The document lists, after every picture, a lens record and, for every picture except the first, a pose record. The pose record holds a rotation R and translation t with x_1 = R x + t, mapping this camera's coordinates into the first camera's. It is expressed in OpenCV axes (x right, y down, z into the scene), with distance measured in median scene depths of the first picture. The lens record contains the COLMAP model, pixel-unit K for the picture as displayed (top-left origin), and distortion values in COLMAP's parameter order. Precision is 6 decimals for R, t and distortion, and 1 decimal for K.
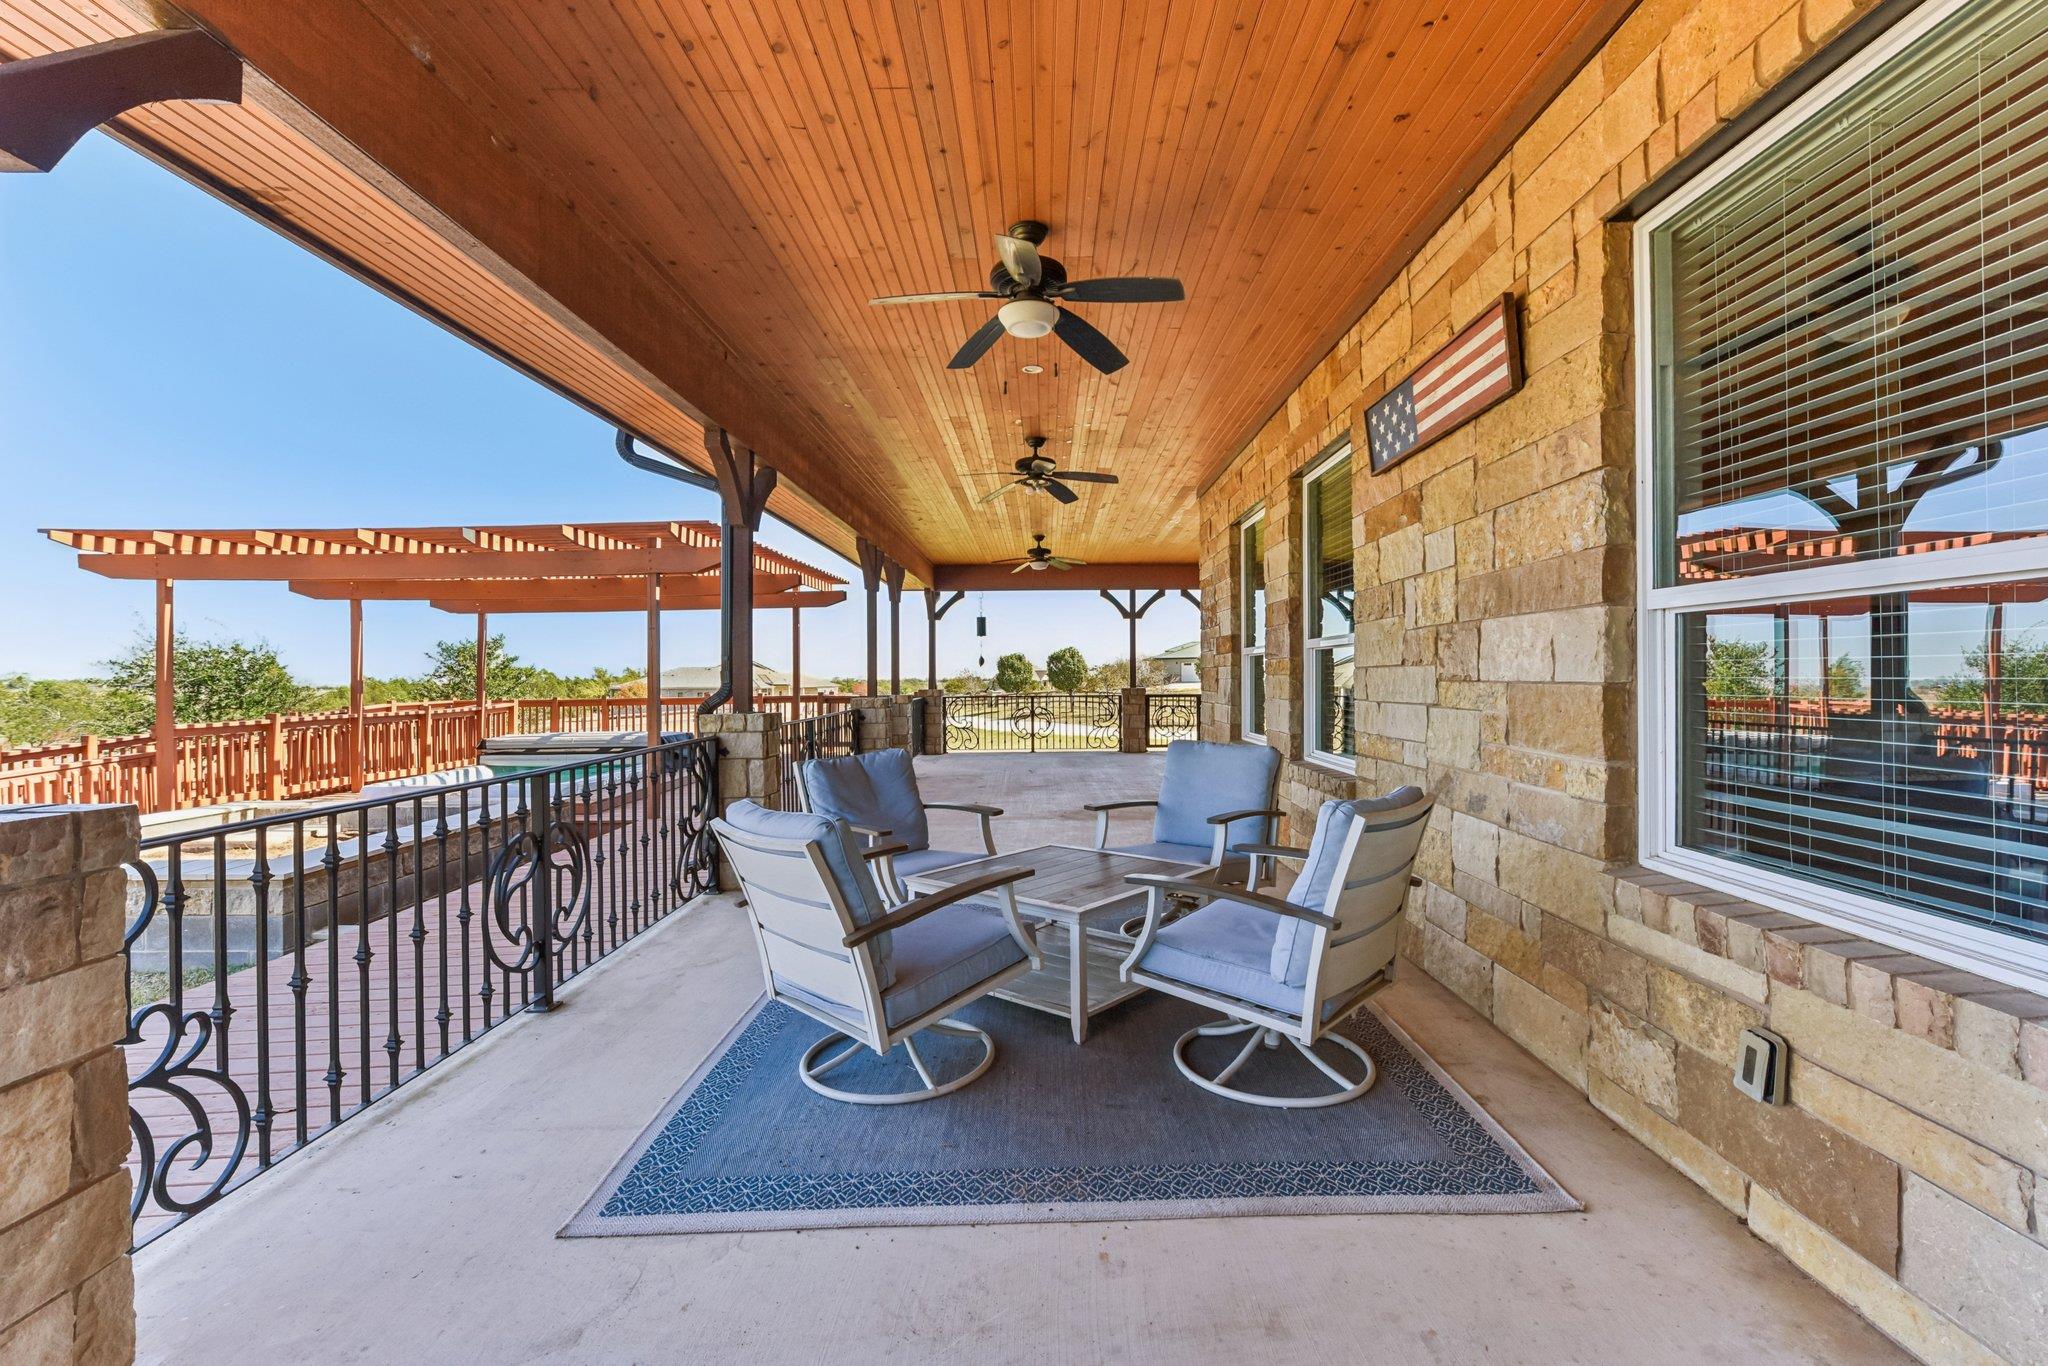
lens RADIAL K [[900.5, 0, 1061.5], [0, 900.5, 683.2], [0, 0, 1]] dist [-0.008108, 0.000074]
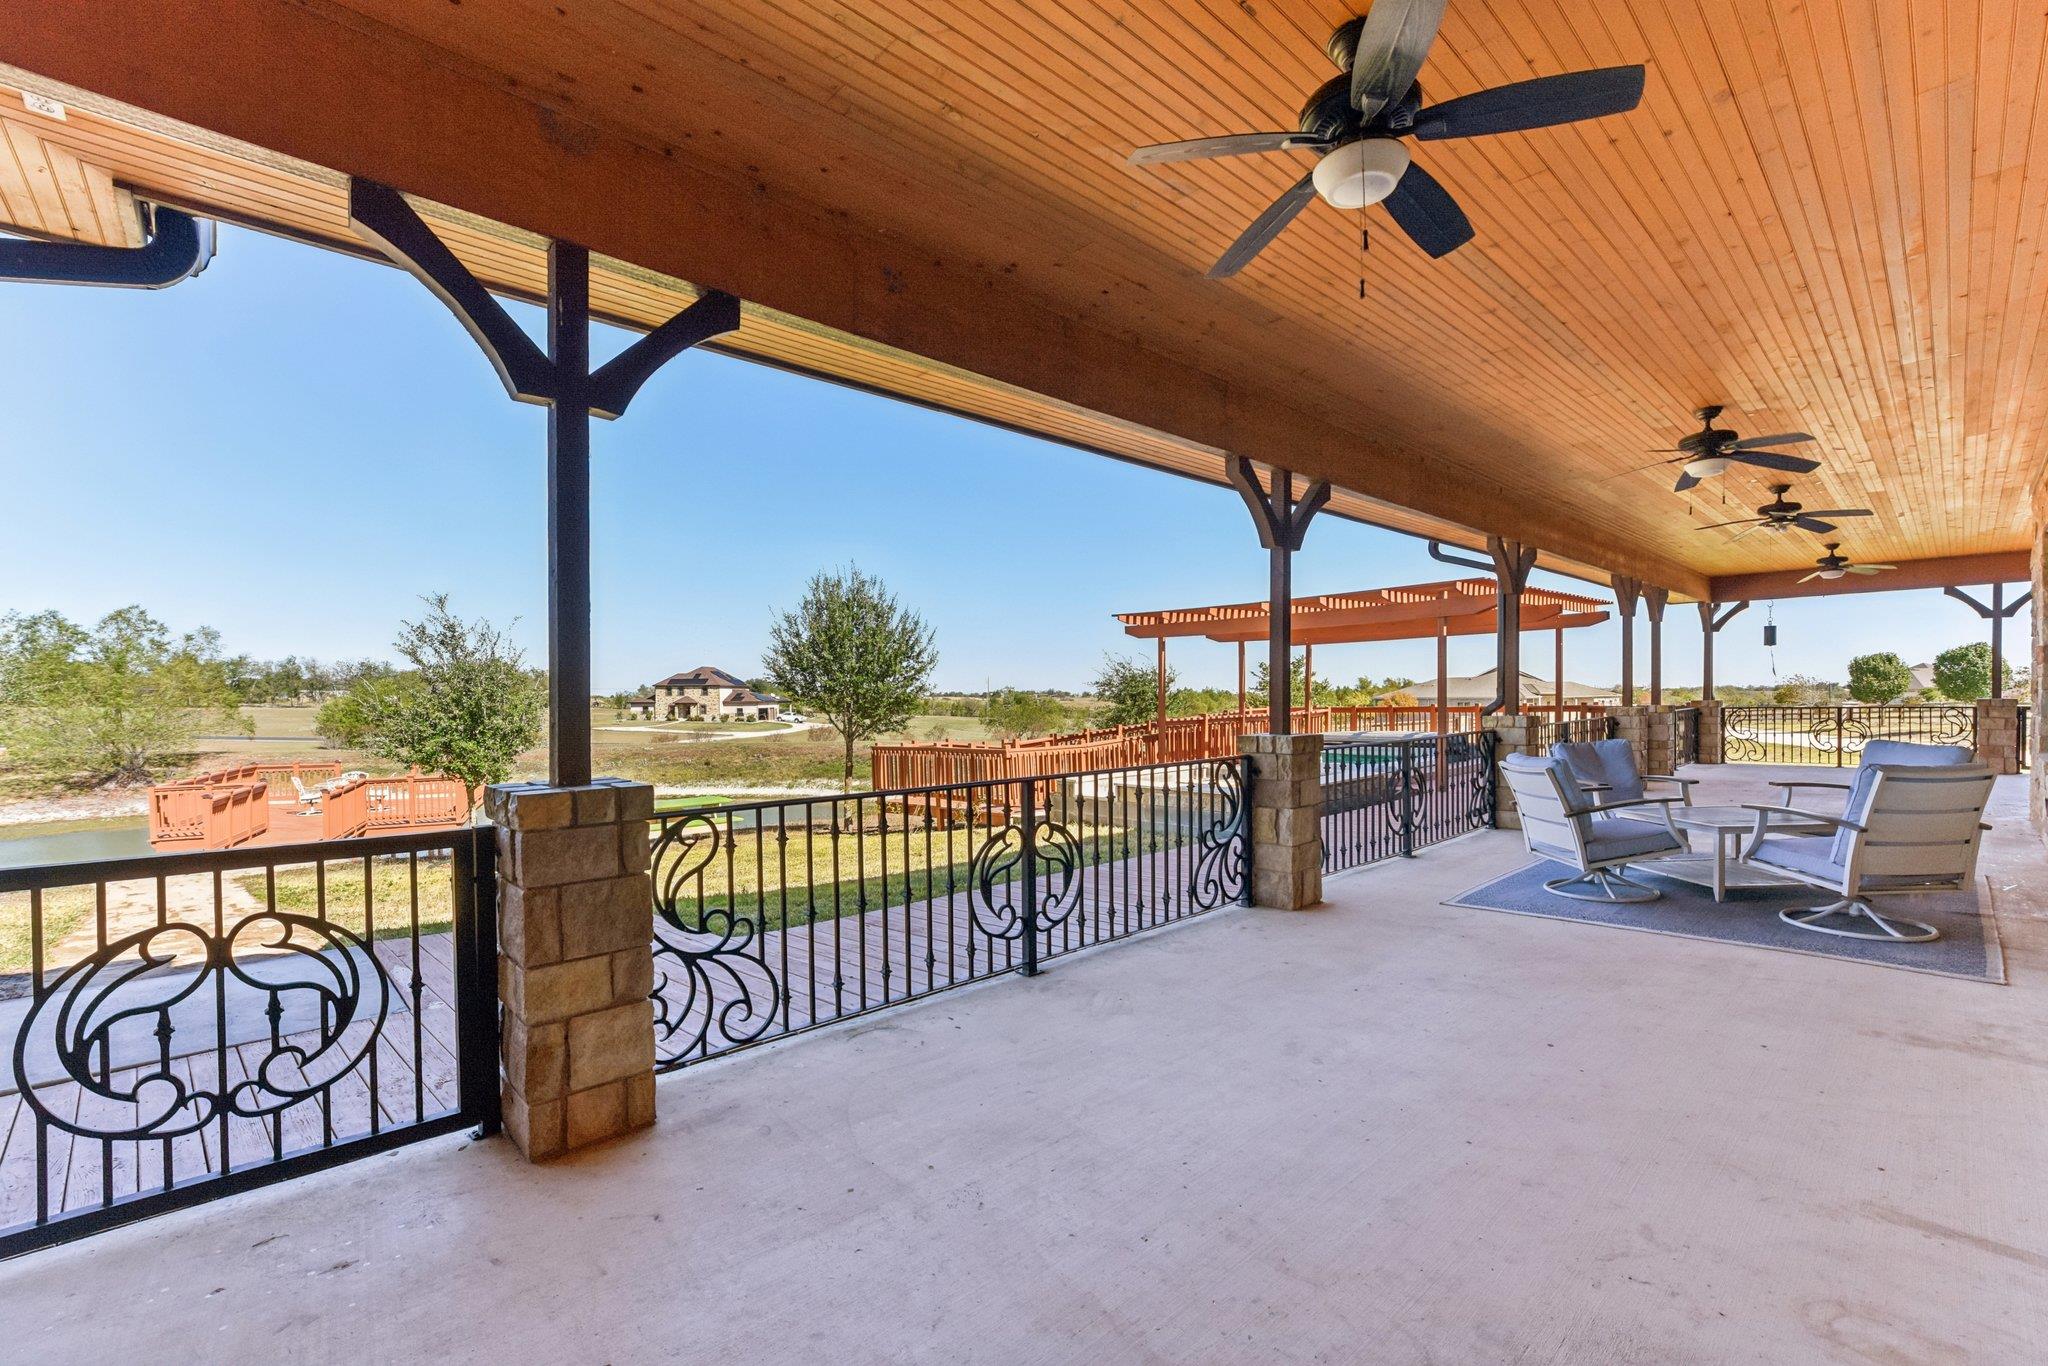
lens RADIAL K [[900.5, 0, 1018.6], [0, 900.5, 701.6], [0, 0, 1]] dist [-0.008108, 0.000074]
pose [[0.669501, 0.004077, -0.742800, 0.131552], [0.003405, 0.999958, 0.008558, -0.003819], [0.742803, -0.008259, 0.669459, -0.388437]]
